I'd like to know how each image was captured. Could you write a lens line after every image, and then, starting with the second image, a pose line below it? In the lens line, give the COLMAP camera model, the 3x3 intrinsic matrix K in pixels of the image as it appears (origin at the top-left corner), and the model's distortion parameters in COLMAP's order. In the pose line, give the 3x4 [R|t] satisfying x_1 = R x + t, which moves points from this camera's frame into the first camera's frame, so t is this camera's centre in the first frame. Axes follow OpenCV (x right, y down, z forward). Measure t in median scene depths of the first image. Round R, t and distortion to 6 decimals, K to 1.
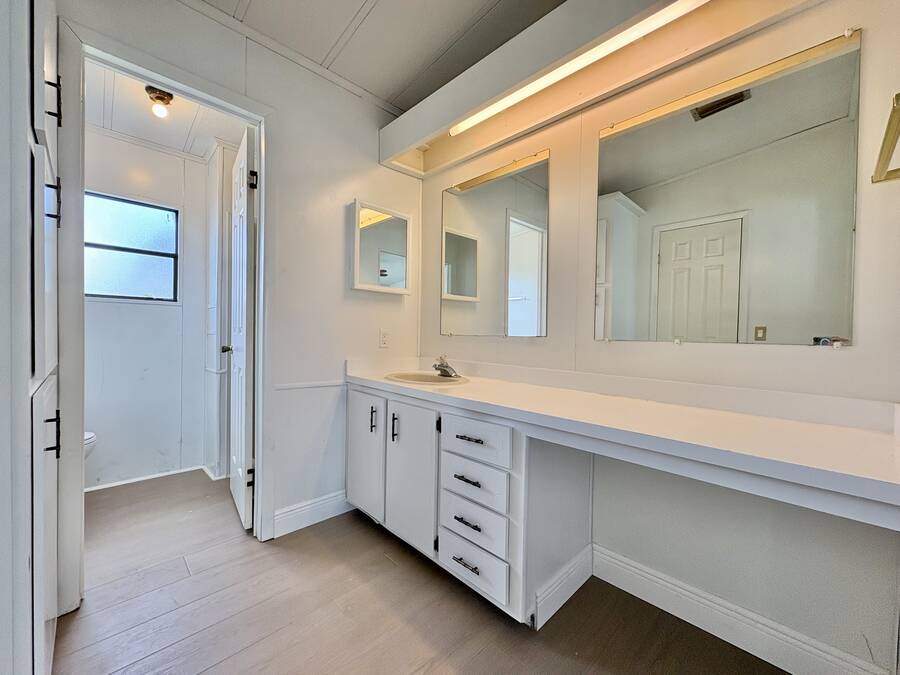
lens RADIAL K [[362.6, 0, 450.0], [0, 362.6, 337.5], [0, 0, 1]] dist [0.000969, -0.000072]
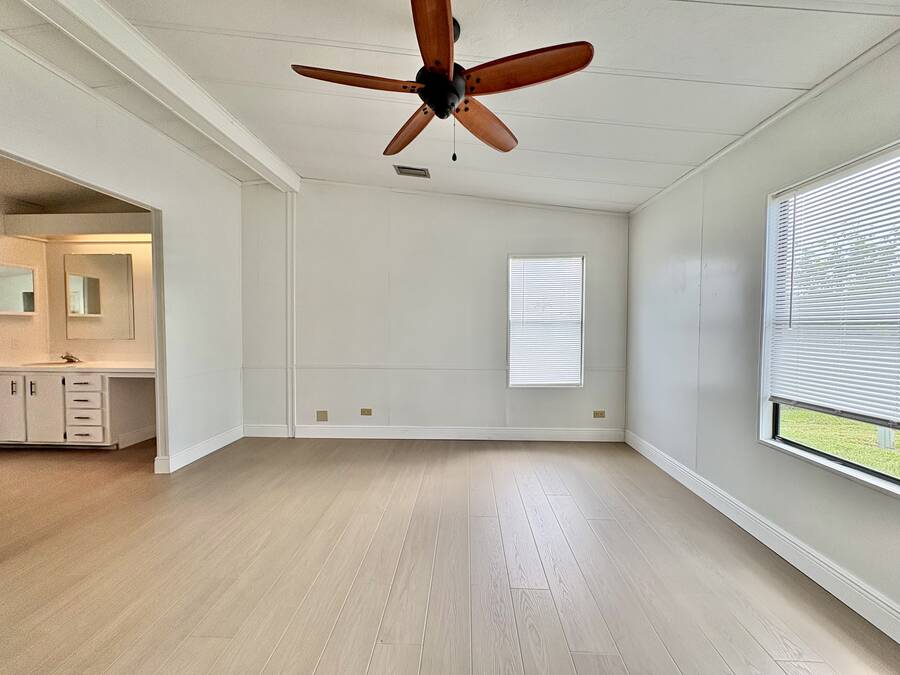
lens RADIAL K [[362.6, 0, 450.0], [0, 362.6, 337.5], [0, 0, 1]] dist [0.000969, -0.000072]
pose [[0.733071, -0.039121, 0.679026, 0.203764], [0.019368, 0.999140, 0.036654, -0.064430], [-0.679876, -0.013719, 0.733199, -2.225687]]
